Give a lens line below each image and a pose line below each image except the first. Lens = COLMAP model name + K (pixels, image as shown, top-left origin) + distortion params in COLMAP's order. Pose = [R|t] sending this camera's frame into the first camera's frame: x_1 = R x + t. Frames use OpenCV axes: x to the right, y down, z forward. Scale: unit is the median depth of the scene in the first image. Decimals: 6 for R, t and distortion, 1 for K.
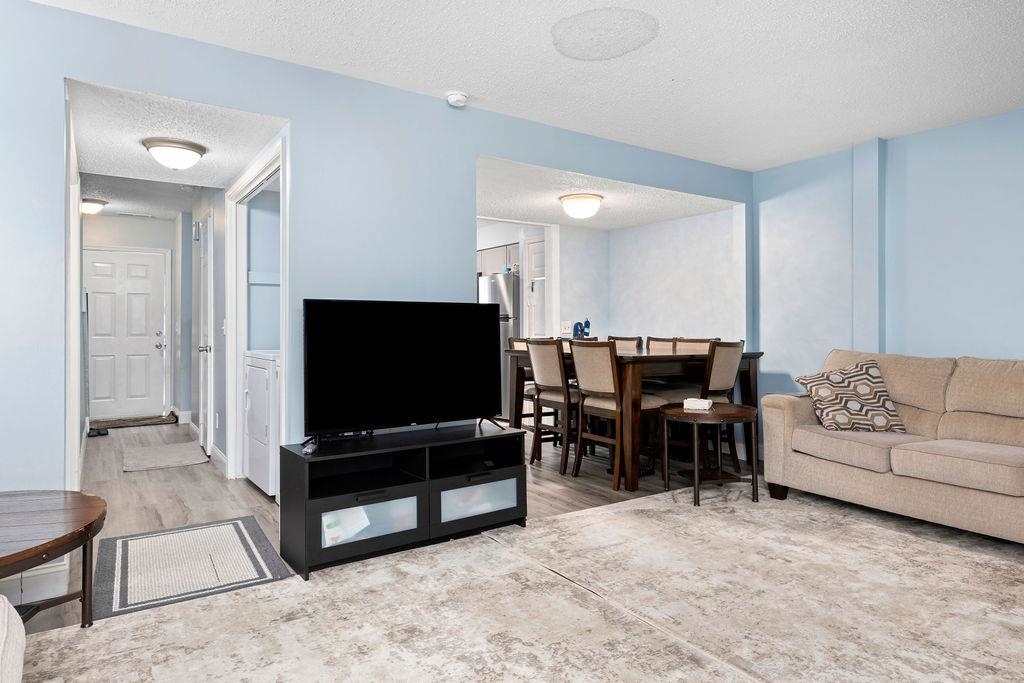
lens RADIAL K [[595.3, 0, 511.0], [0, 595.3, 325.1], [0, 0, 1]] dist [0.002305, 0.001227]
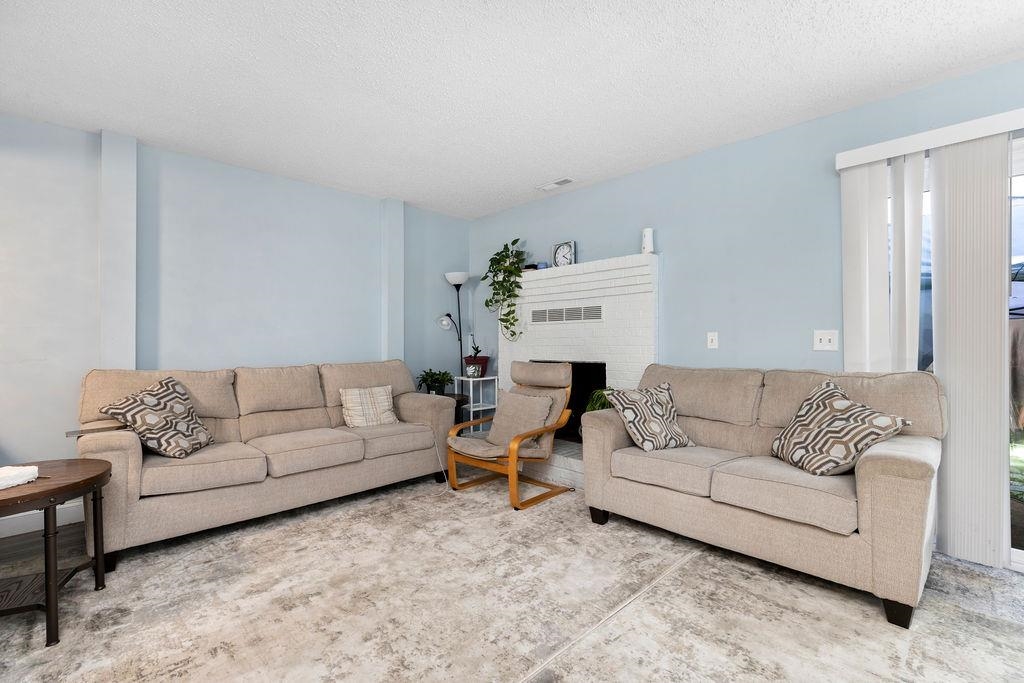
lens RADIAL K [[464.4, 0, 512.0], [0, 464.4, 341.5], [0, 0, 1]] dist [-0.000447, -0.000415]
pose [[-0.189243, -0.010083, 0.981879, -0.286866], [-0.004826, 0.999945, 0.009339, -0.008817], [-0.981918, -0.002972, -0.189281, 0.791158]]
